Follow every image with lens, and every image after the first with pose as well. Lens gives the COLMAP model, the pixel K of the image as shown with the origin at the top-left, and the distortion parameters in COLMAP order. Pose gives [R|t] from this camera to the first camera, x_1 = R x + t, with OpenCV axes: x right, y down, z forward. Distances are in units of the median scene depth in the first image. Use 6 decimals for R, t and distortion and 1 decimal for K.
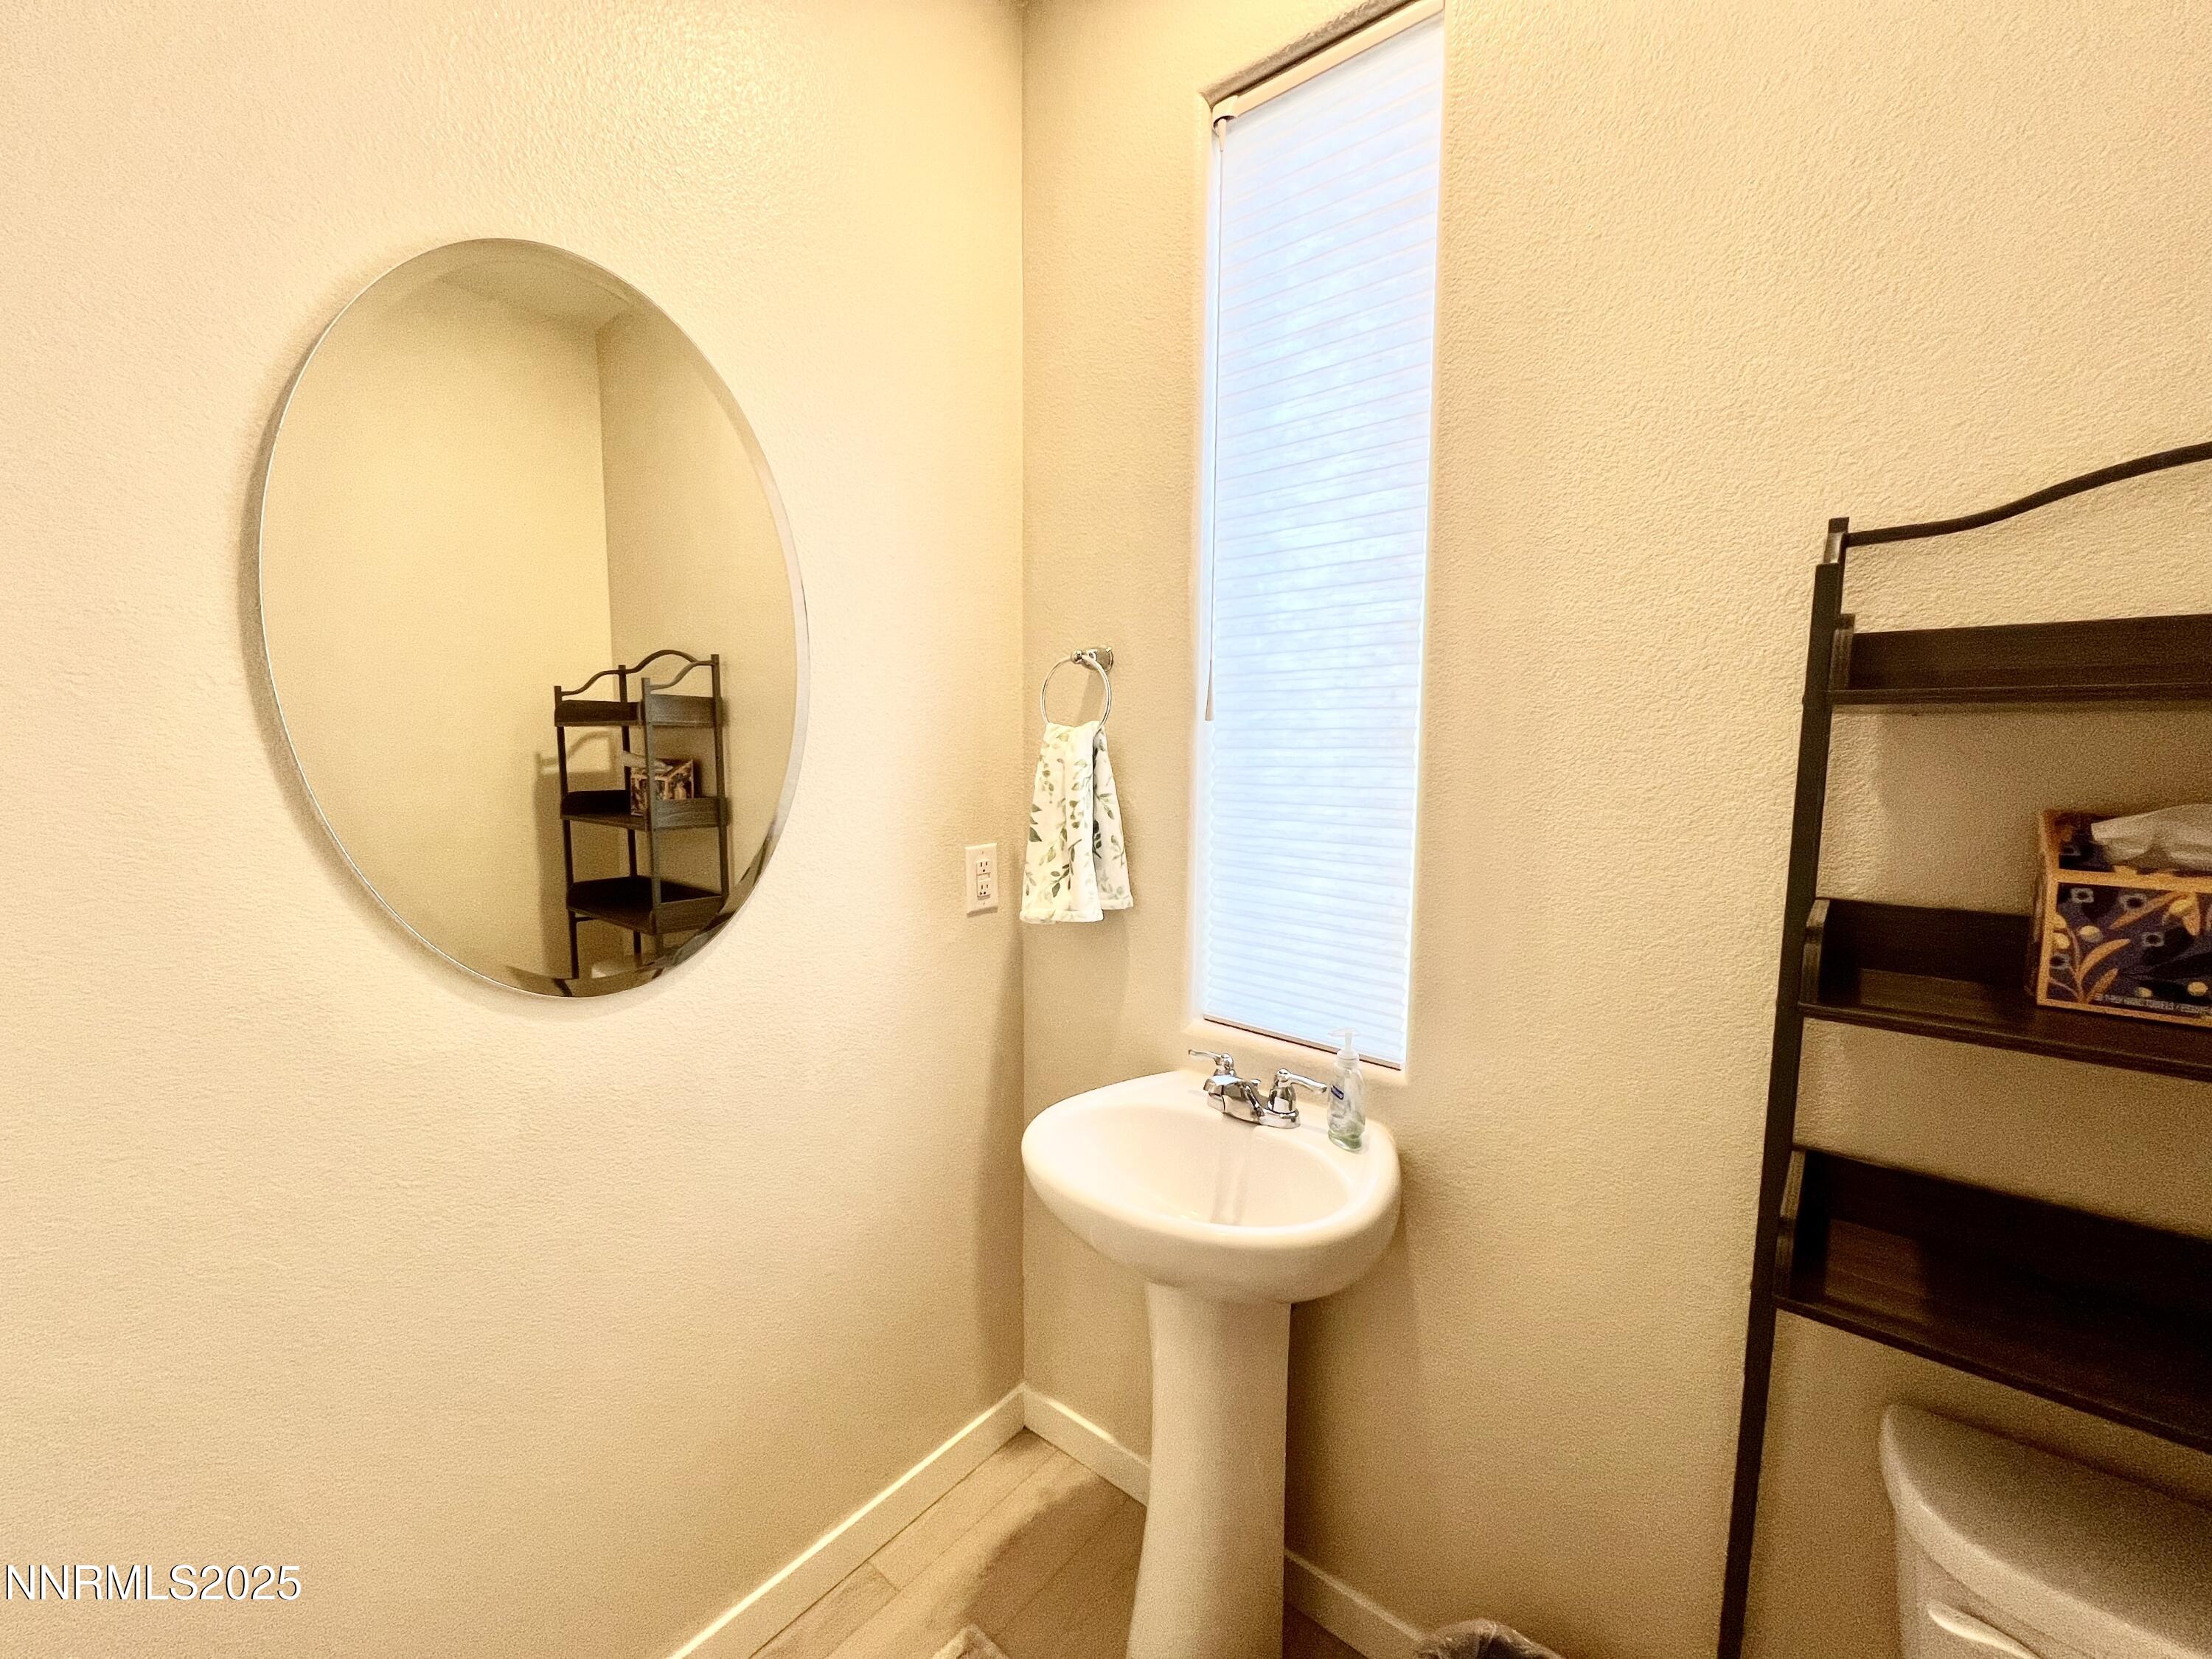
lens RADIAL K [[885.9, 0, 1101.2], [0, 885.9, 833.2], [0, 0, 1]] dist [-0.001152, -0.000023]
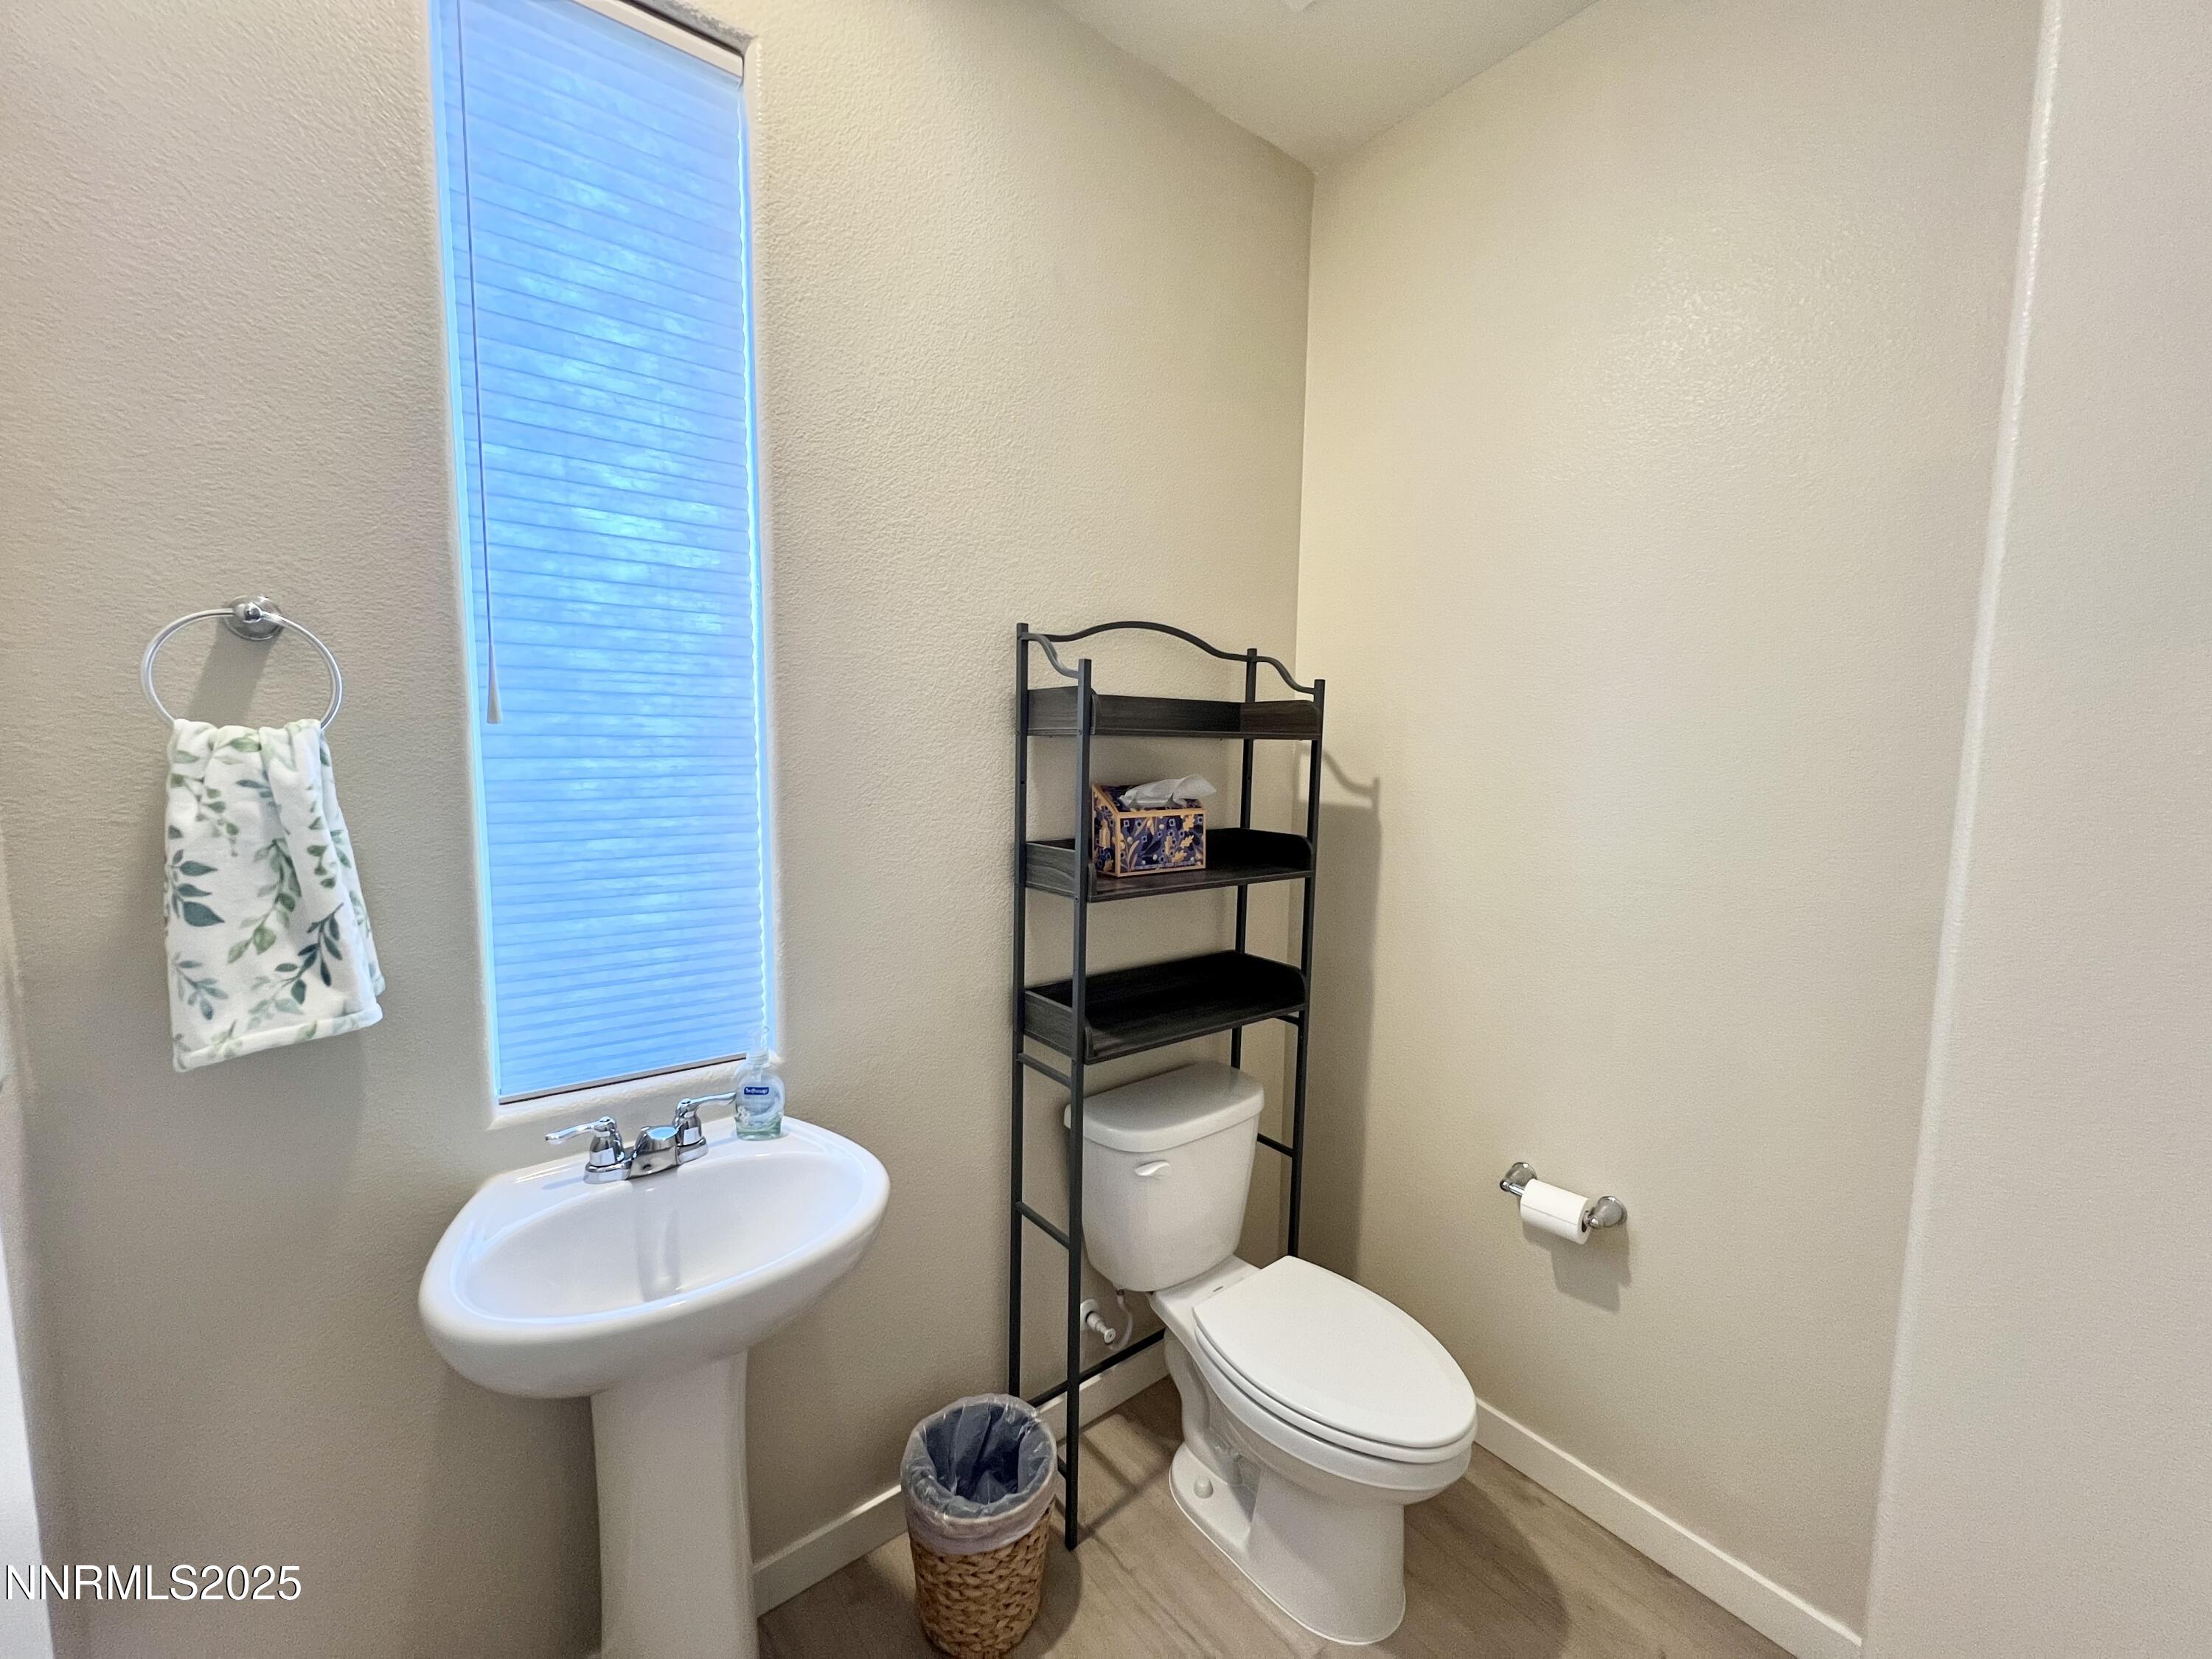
lens RADIAL K [[885.9, 0, 1101.2], [0, 885.9, 833.2], [0, 0, 1]] dist [-0.001152, -0.000023]
pose [[0.195794, -0.103292, 0.975190, -0.590111], [0.084697, 0.992503, 0.088121, -0.058922], [-0.976981, 0.065342, 0.203074, 0.352229]]
